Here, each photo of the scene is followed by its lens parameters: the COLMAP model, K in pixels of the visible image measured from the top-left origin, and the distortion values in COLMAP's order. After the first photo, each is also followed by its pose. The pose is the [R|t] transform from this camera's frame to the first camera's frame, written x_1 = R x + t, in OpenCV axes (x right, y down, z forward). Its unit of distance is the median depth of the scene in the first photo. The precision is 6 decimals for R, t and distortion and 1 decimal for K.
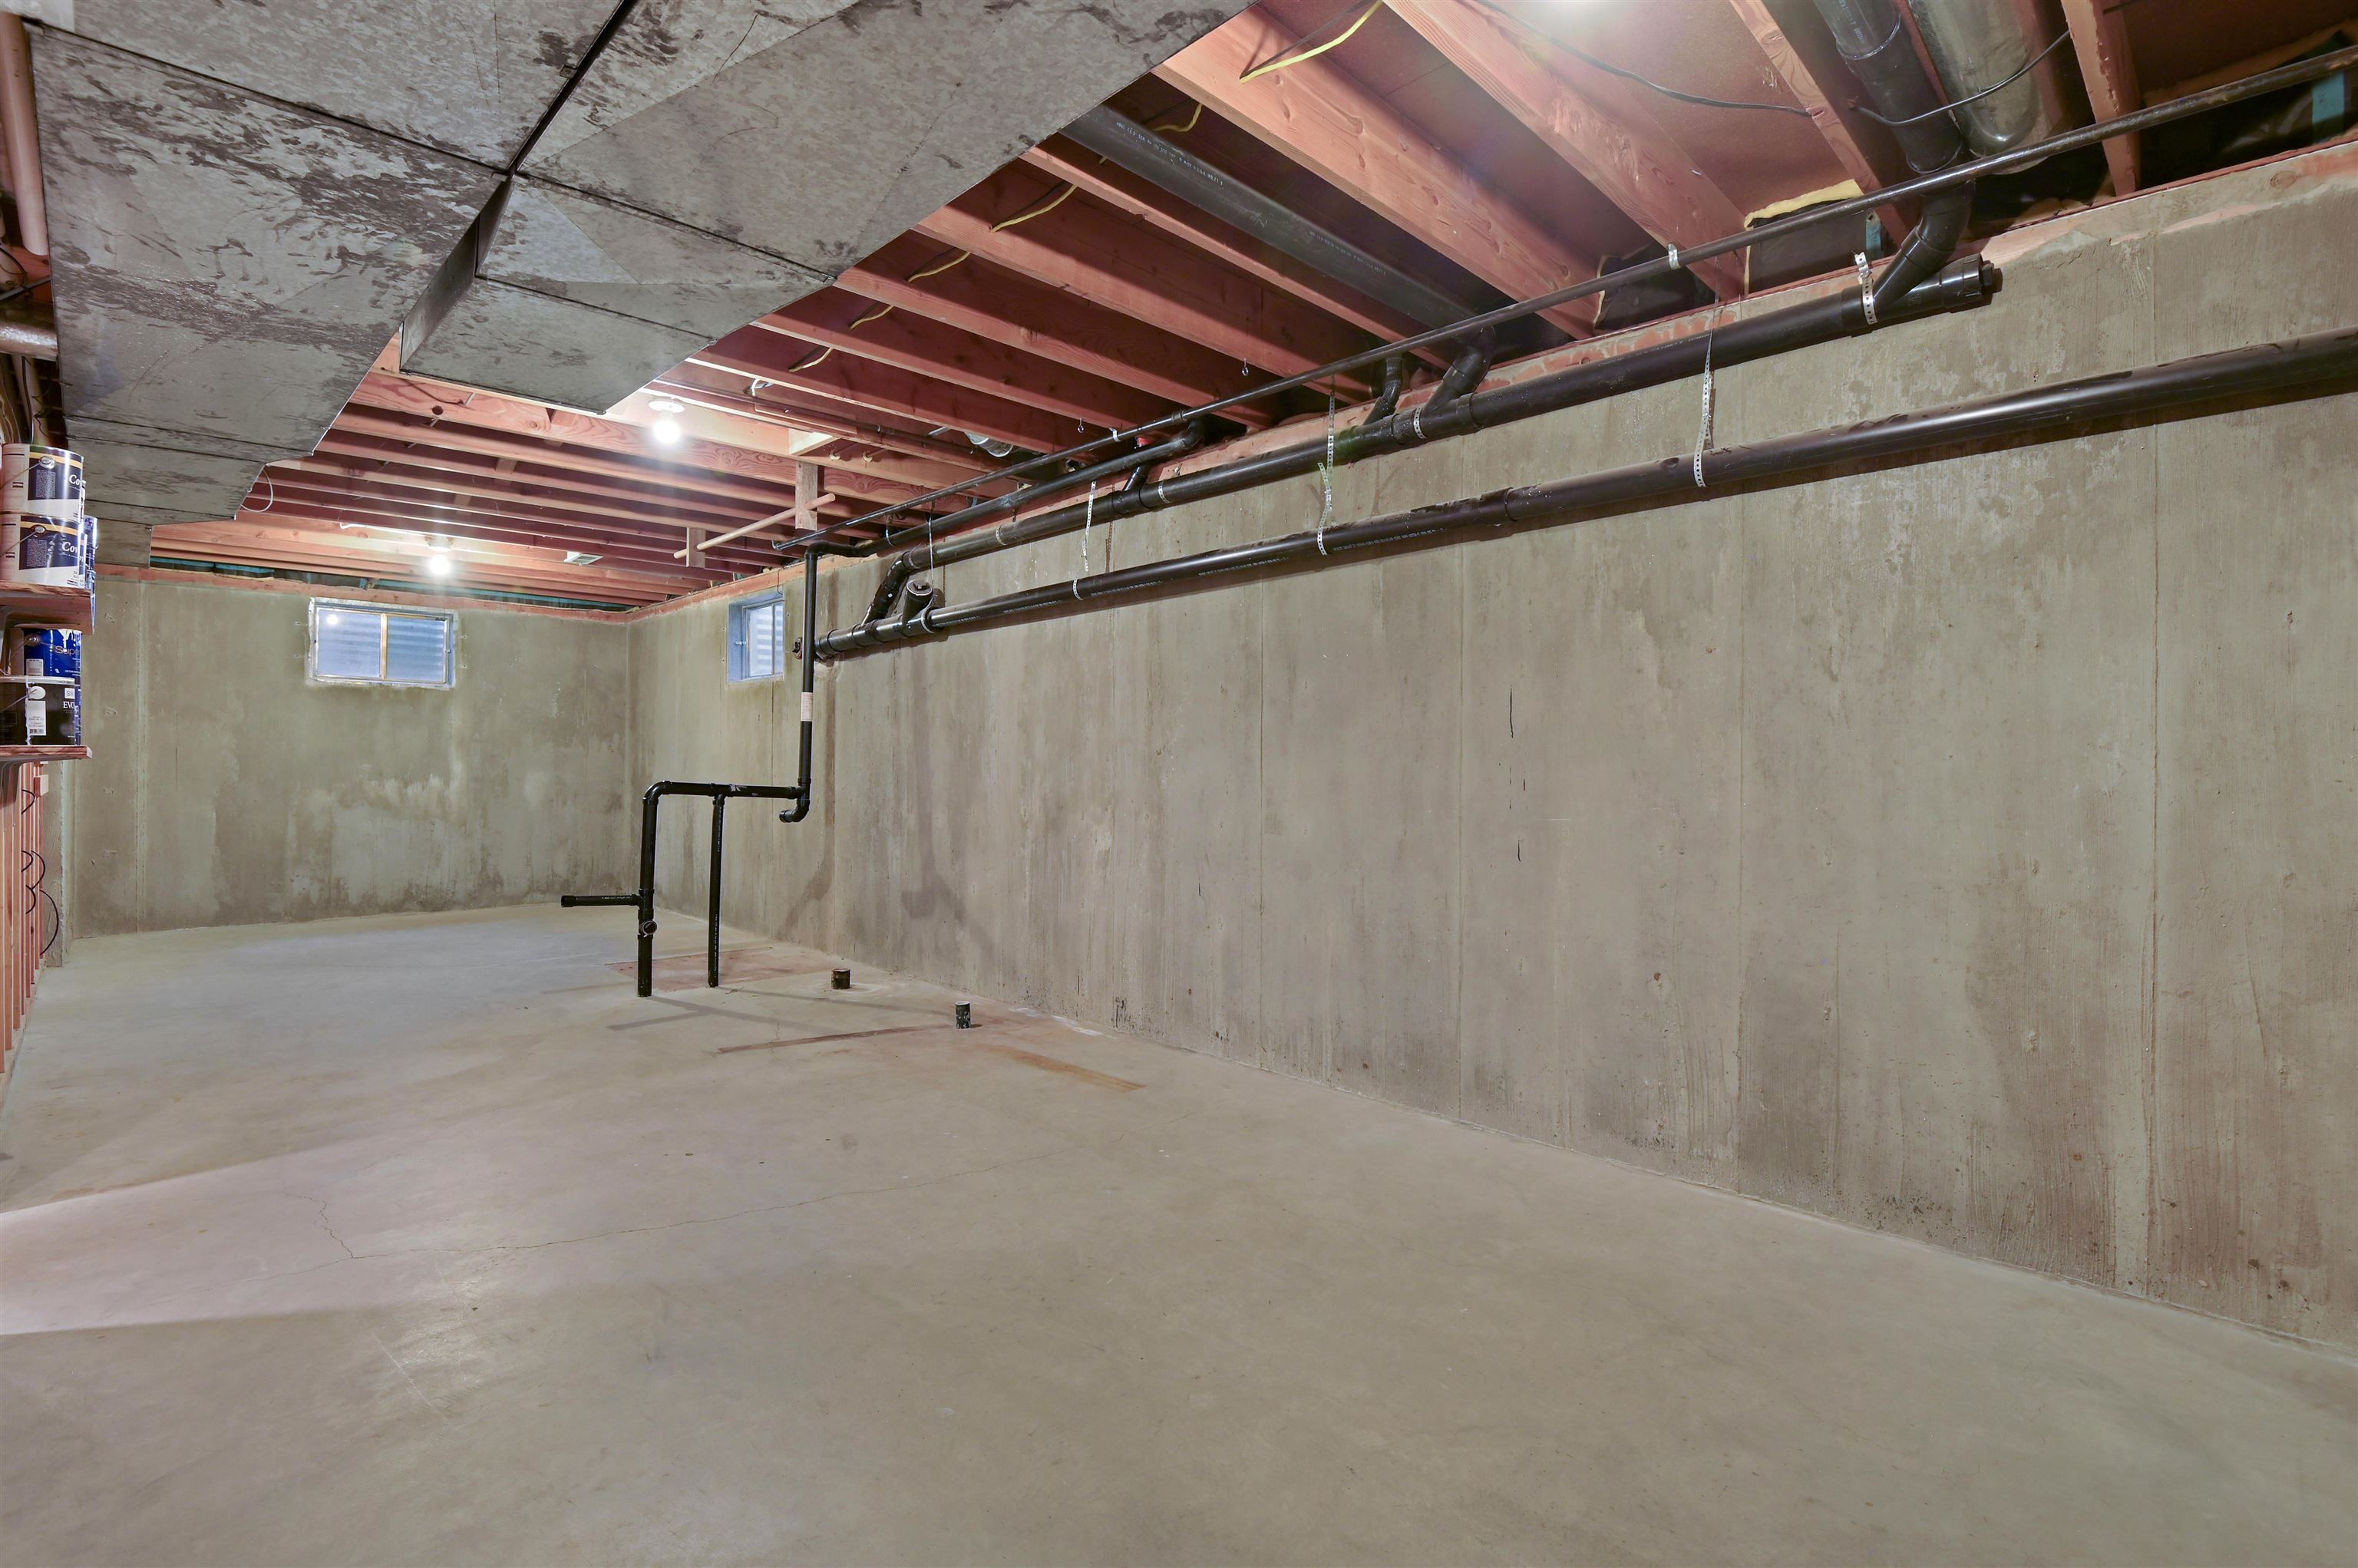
lens RADIAL K [[1097.3, 0, 1169.8], [0, 1097.3, 769.7], [0, 0, 1]] dist [-0.014031, -0.001183]
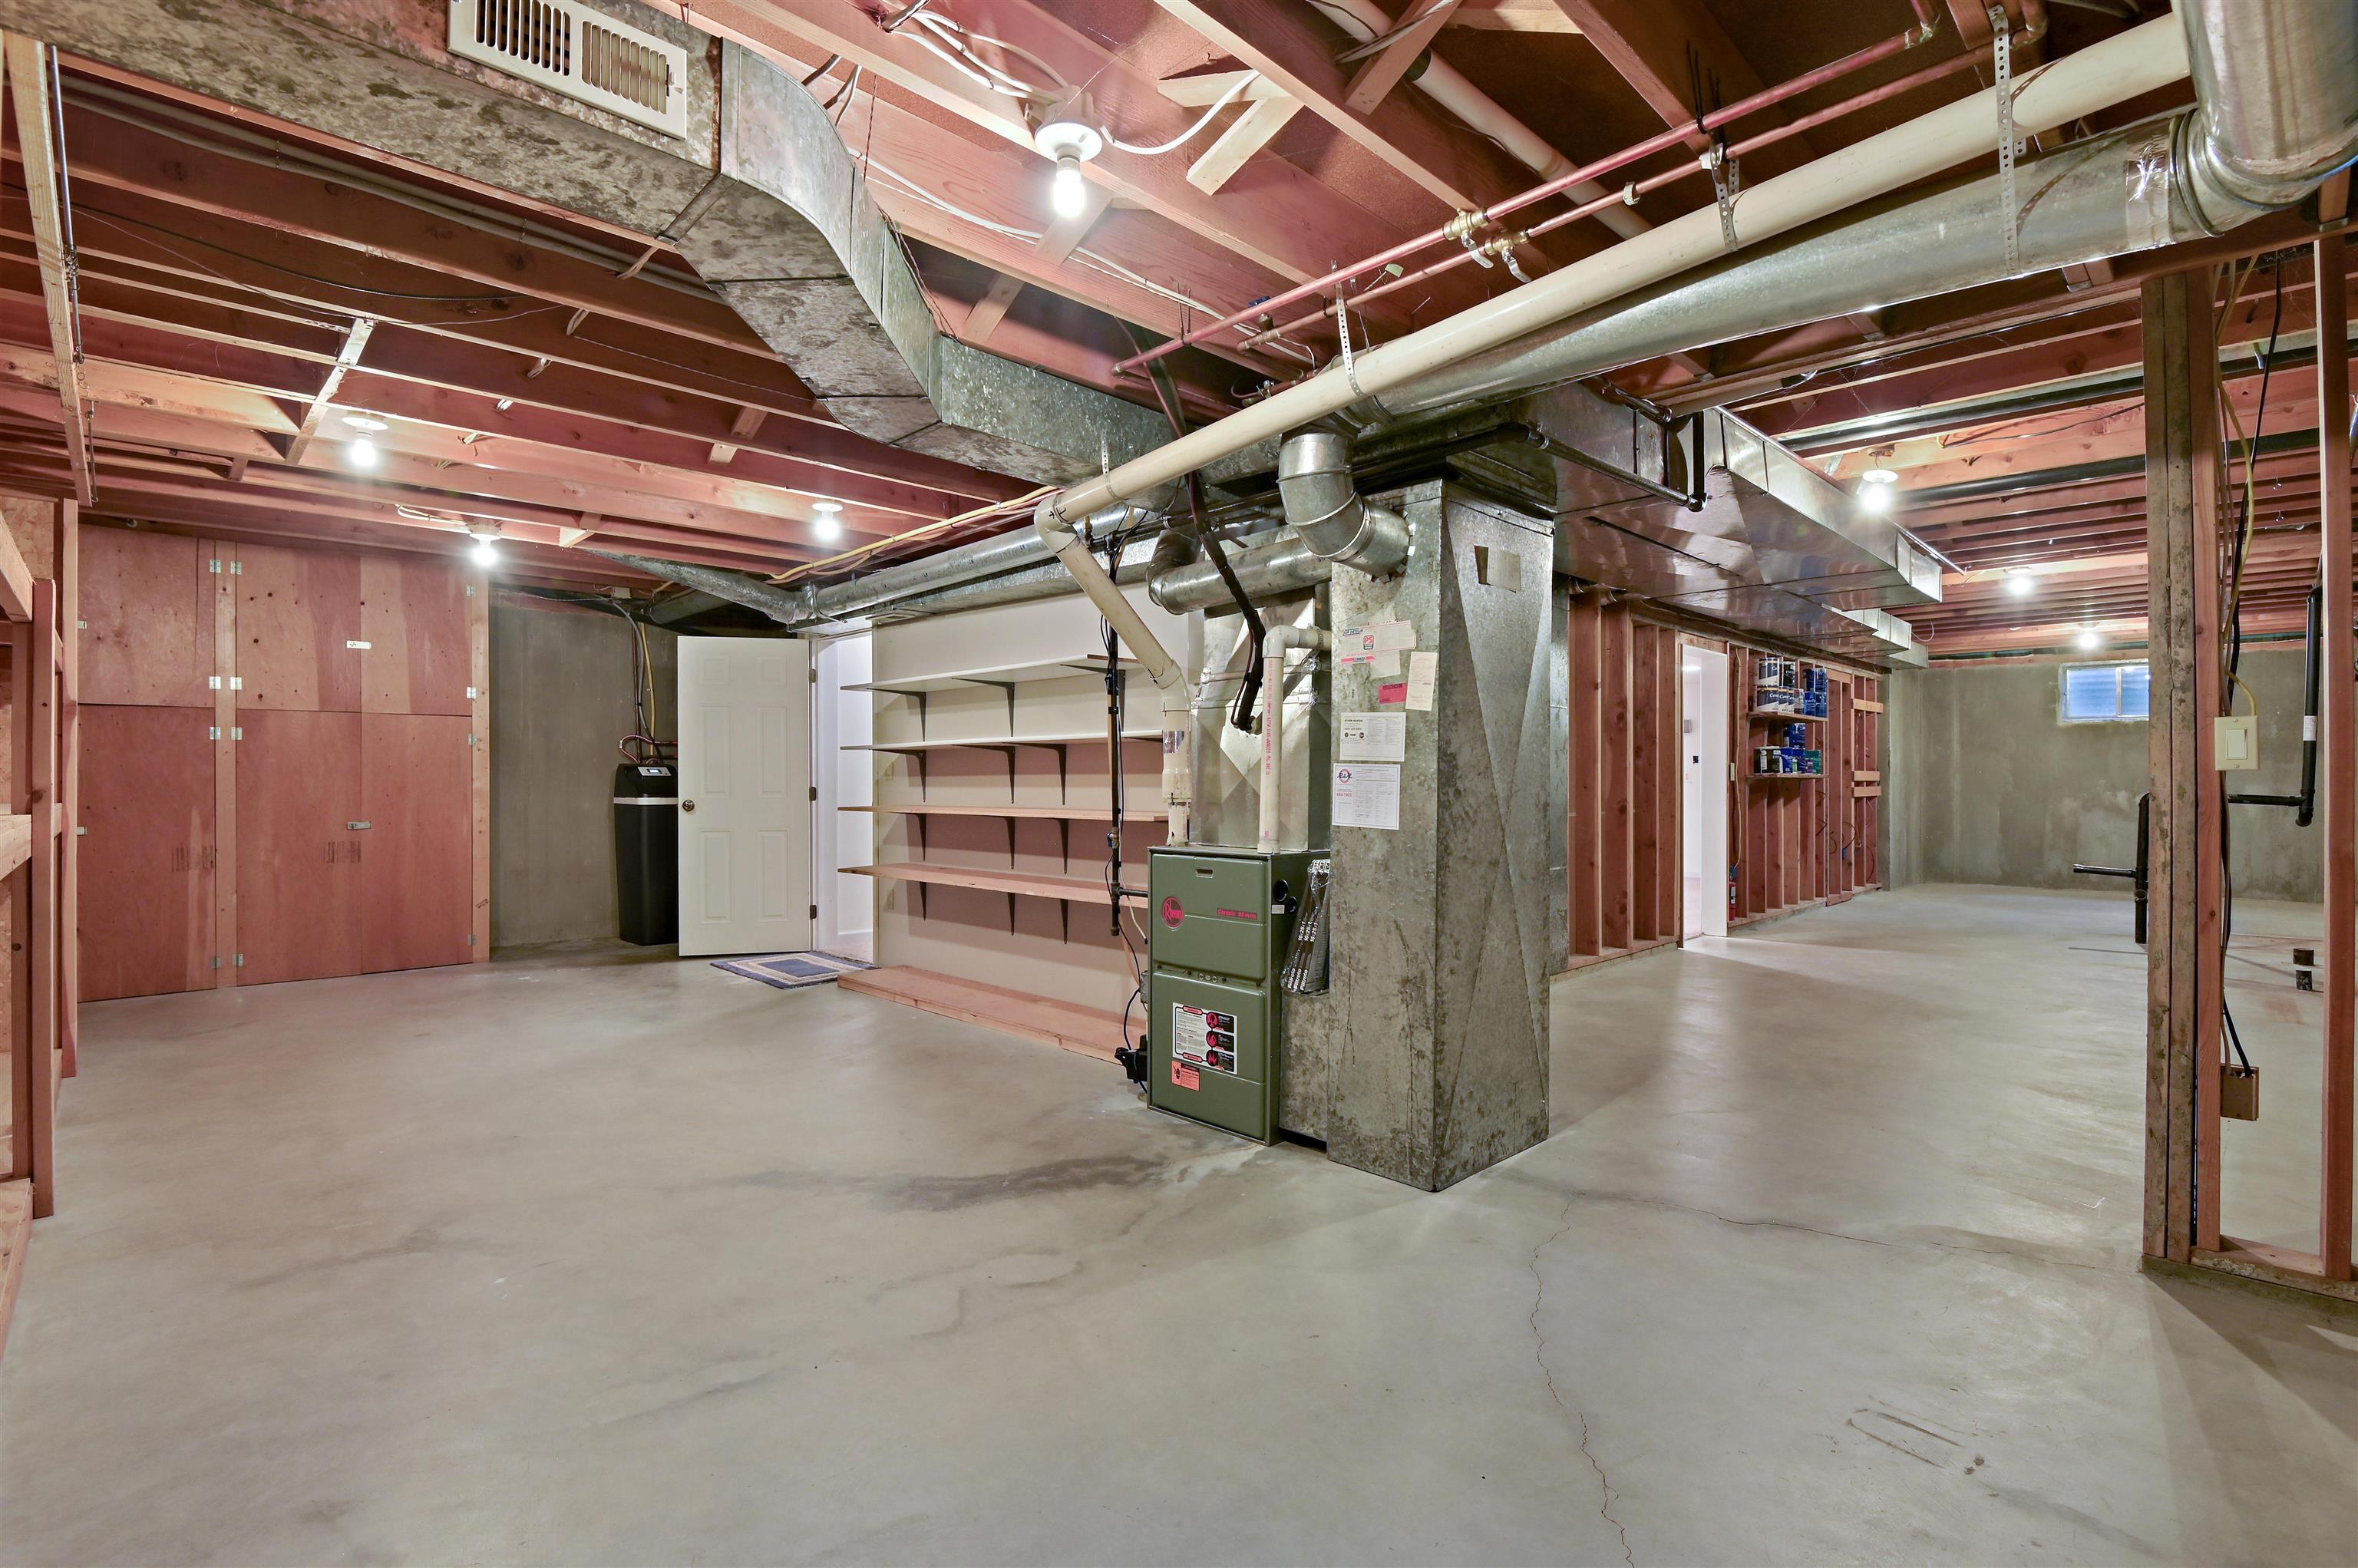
lens RADIAL K [[1097.3, 0, 1168.8], [0, 1097.3, 783.1], [0, 0, 1]] dist [-0.014031, -0.001183]
pose [[0.007377, -0.002628, -0.999969, 0.644373], [-0.001090, 0.999996, -0.002636, 0.004214], [0.999972, 0.001109, 0.007374, -0.191184]]
